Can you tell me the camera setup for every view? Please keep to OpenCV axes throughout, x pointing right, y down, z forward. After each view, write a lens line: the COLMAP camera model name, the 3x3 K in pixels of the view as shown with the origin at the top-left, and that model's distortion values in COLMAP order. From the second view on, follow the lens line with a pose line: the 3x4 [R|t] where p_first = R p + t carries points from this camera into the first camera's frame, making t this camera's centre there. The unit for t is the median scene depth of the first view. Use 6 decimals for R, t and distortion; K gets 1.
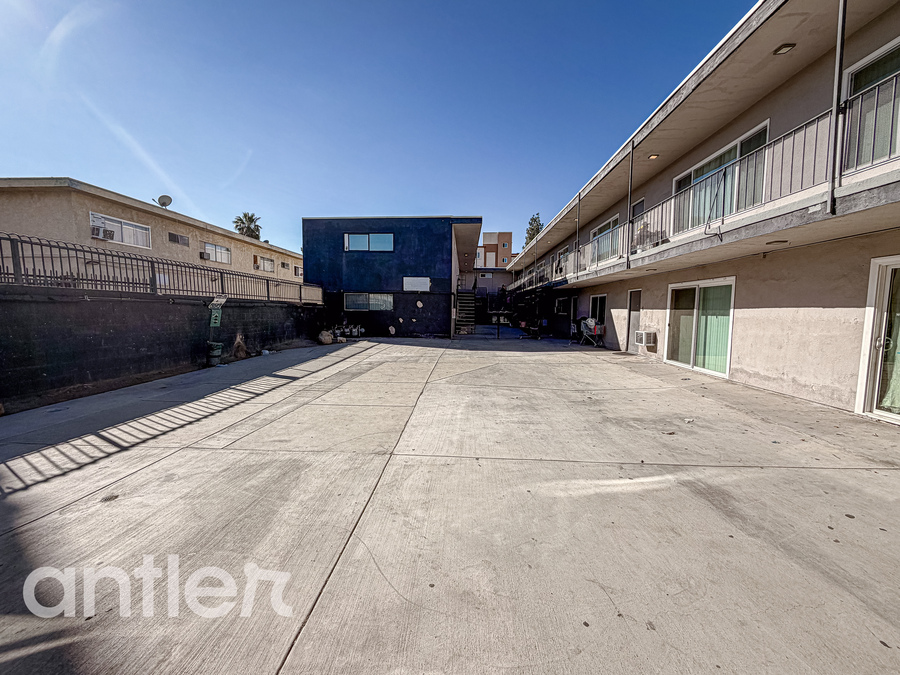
lens RADIAL K [[358.6, 0, 450.0], [0, 358.6, 337.5], [0, 0, 1]] dist [0.000160, -0.000082]
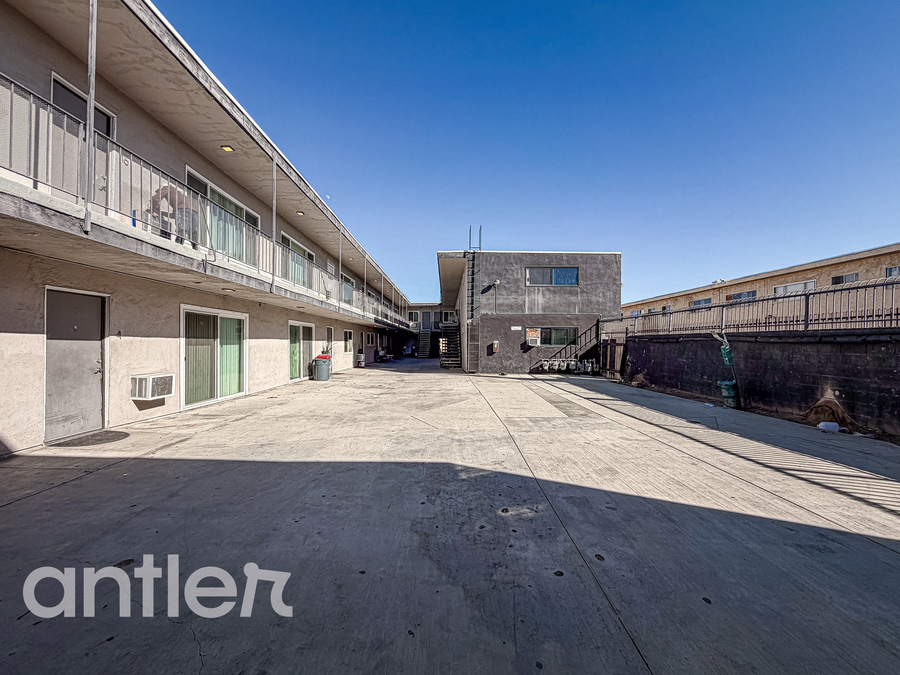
lens RADIAL K [[358.6, 0, 450.0], [0, 358.6, 337.5], [0, 0, 1]] dist [0.000160, -0.000082]
pose [[-0.998404, -0.015657, -0.054252, 0.115501], [-0.018793, 0.998153, 0.057777, -0.146921], [0.053248, 0.058704, -0.996854, 1.964243]]
